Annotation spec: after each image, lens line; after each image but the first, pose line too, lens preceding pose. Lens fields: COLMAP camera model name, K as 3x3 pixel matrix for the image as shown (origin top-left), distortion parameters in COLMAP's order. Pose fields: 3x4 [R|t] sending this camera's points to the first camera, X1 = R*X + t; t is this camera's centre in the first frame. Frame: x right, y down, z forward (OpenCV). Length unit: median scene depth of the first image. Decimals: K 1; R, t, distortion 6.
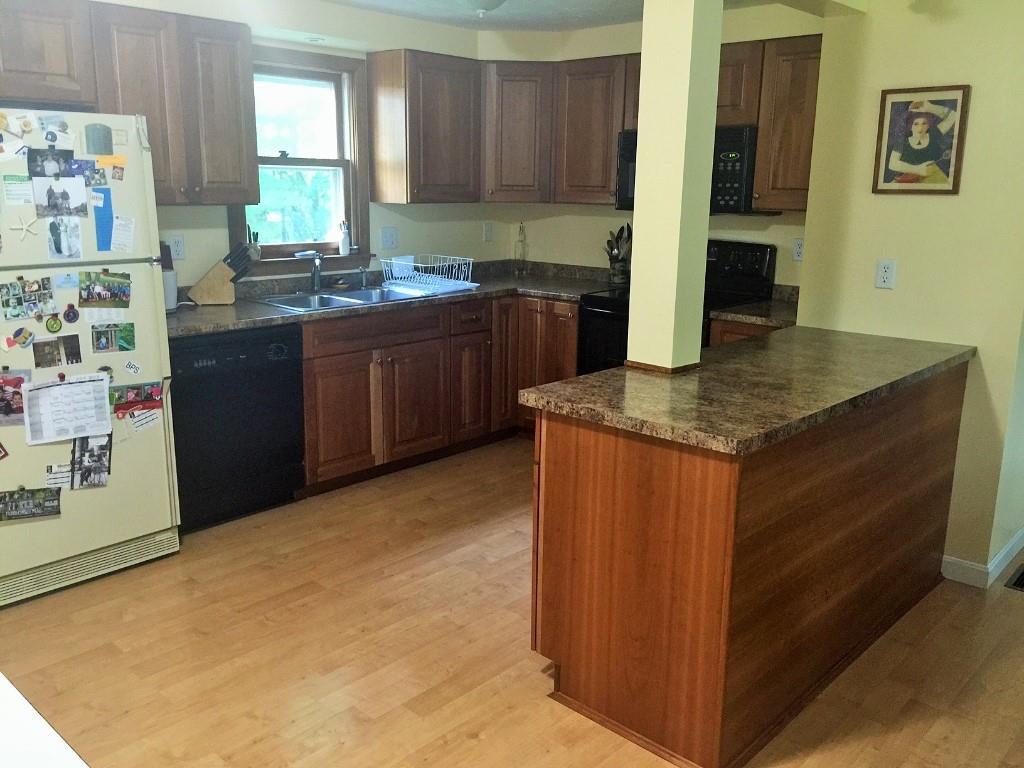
lens RADIAL K [[877.0, 0, 512.7], [0, 877.0, 374.6], [0, 0, 1]] dist [0.093899, -0.138797]
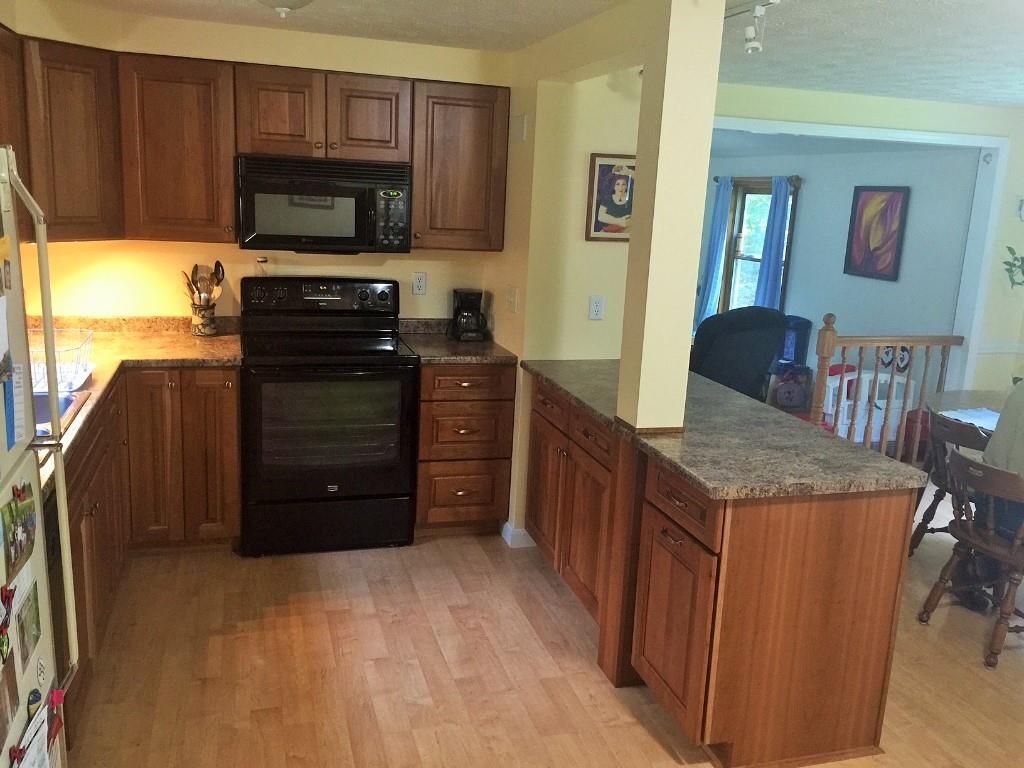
lens RADIAL K [[877.0, 0, 512.7], [0, 877.0, 374.6], [0, 0, 1]] dist [0.093899, -0.138797]
pose [[0.507164, -0.170790, 0.844757, -0.661626], [0.145187, 0.983091, 0.111592, -0.177797], [-0.849532, 0.066053, 0.523385, 0.501217]]
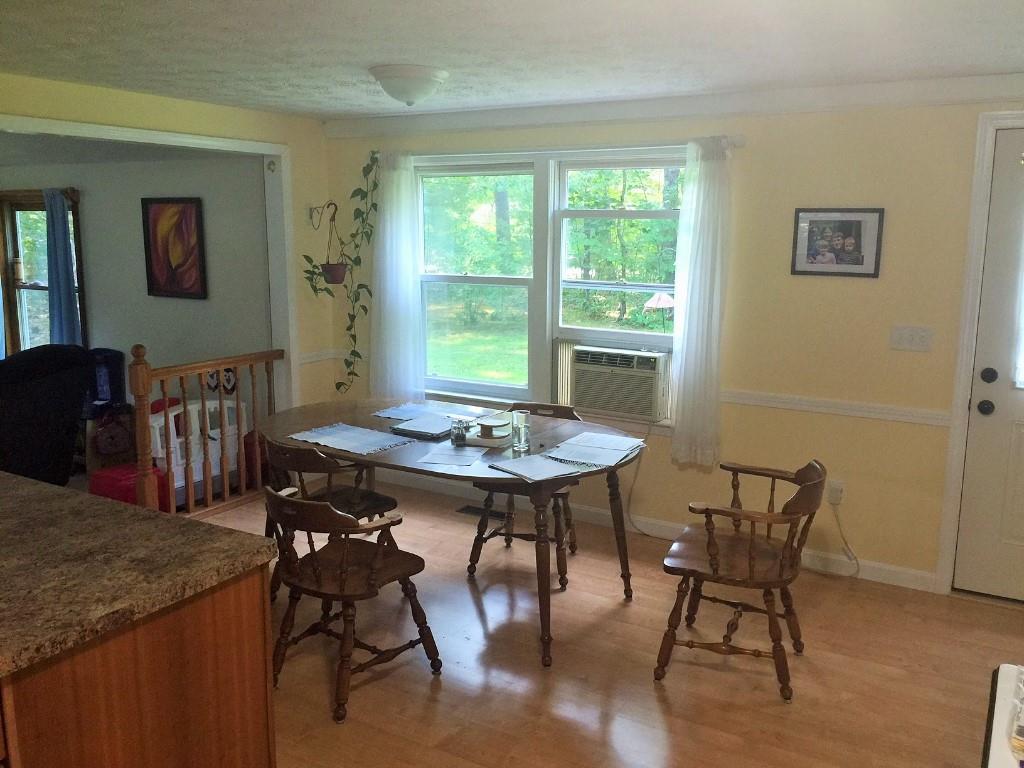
lens RADIAL K [[877.0, 0, 512.7], [0, 877.0, 374.6], [0, 0, 1]] dist [0.093899, -0.138797]
pose [[-0.204466, -0.182677, 0.961677, -0.451730], [0.200355, 0.953823, 0.223784, -0.171653], [-0.958150, 0.238433, -0.158425, 0.516723]]
